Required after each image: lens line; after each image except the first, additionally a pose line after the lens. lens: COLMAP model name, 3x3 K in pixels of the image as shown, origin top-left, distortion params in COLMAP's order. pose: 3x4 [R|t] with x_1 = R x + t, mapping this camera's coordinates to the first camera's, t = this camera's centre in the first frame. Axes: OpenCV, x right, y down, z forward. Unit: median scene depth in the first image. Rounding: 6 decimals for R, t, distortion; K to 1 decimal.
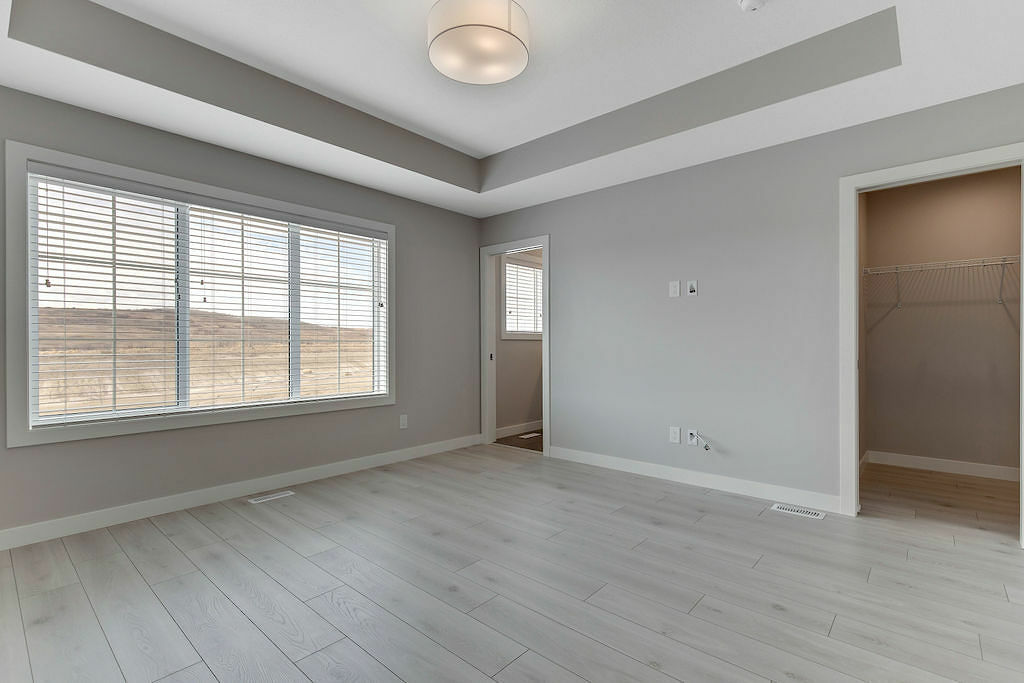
lens RADIAL K [[470.3, 0, 514.3], [0, 470.3, 363.0], [0, 0, 1]] dist [0.005937, -0.000132]
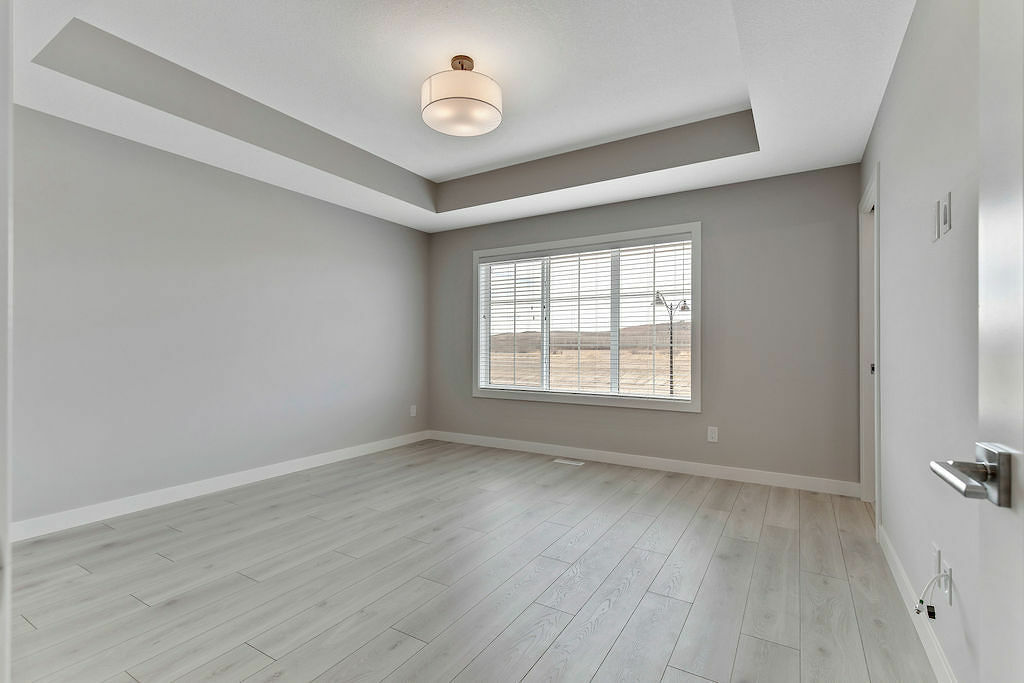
lens RADIAL K [[470.3, 0, 513.3], [0, 470.3, 355.5], [0, 0, 1]] dist [0.005937, -0.000132]
pose [[0.179426, 0.013256, -0.983682, 0.686133], [-0.044880, 0.998978, 0.005276, -0.015784], [0.982747, 0.043201, 0.179838, 0.538778]]
